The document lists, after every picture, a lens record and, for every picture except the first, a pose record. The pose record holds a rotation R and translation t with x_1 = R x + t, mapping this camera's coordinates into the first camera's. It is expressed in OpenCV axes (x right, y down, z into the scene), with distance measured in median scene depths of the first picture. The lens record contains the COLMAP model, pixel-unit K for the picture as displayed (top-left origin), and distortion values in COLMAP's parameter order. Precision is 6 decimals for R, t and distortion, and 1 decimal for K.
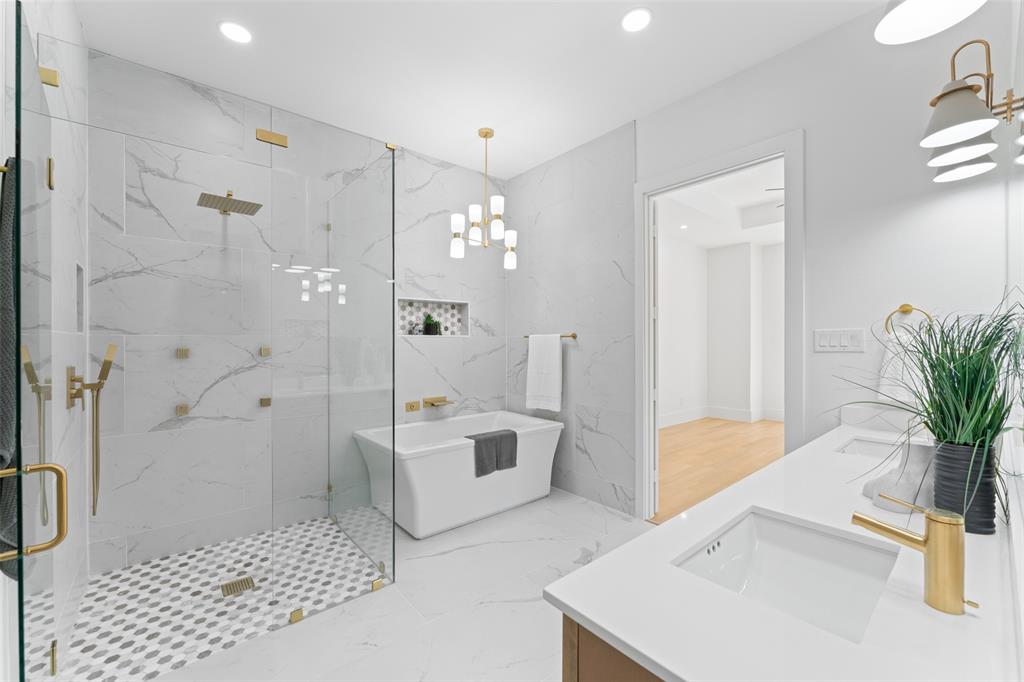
lens RADIAL K [[405.7, 0, 505.7], [0, 405.7, 346.3], [0, 0, 1]] dist [-0.003581, -0.000116]
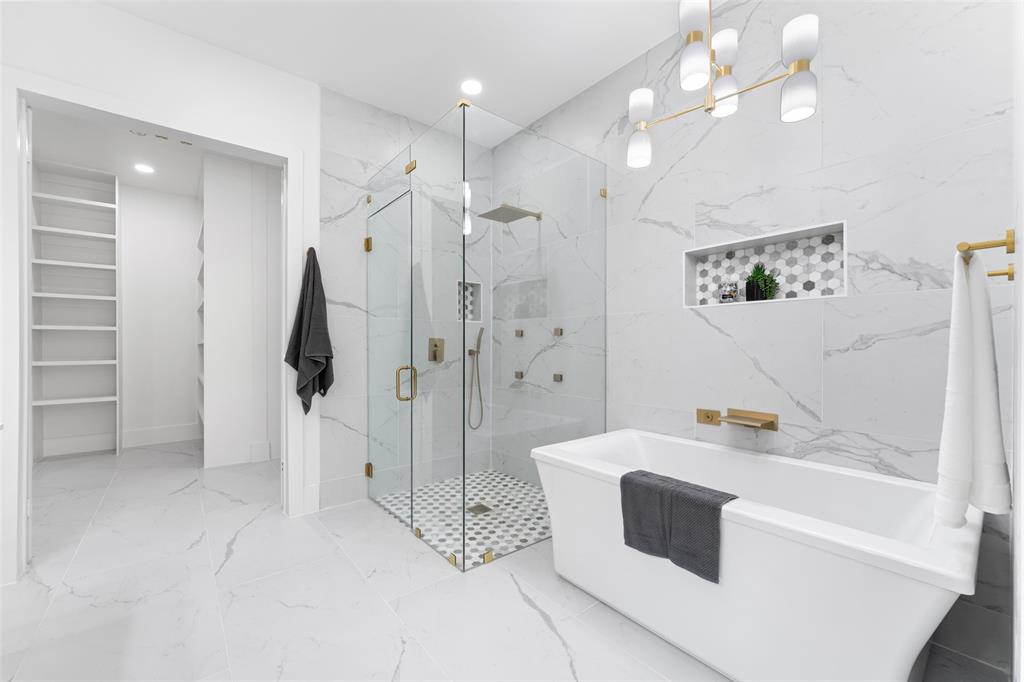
lens RADIAL K [[405.7, 0, 505.7], [0, 405.7, 346.3], [0, 0, 1]] dist [-0.003581, -0.000116]
pose [[0.000624, 0.005866, -0.999983, 0.572366], [-0.007657, 0.999954, 0.005861, 0.052176], [0.999970, 0.007654, 0.000669, 0.960893]]
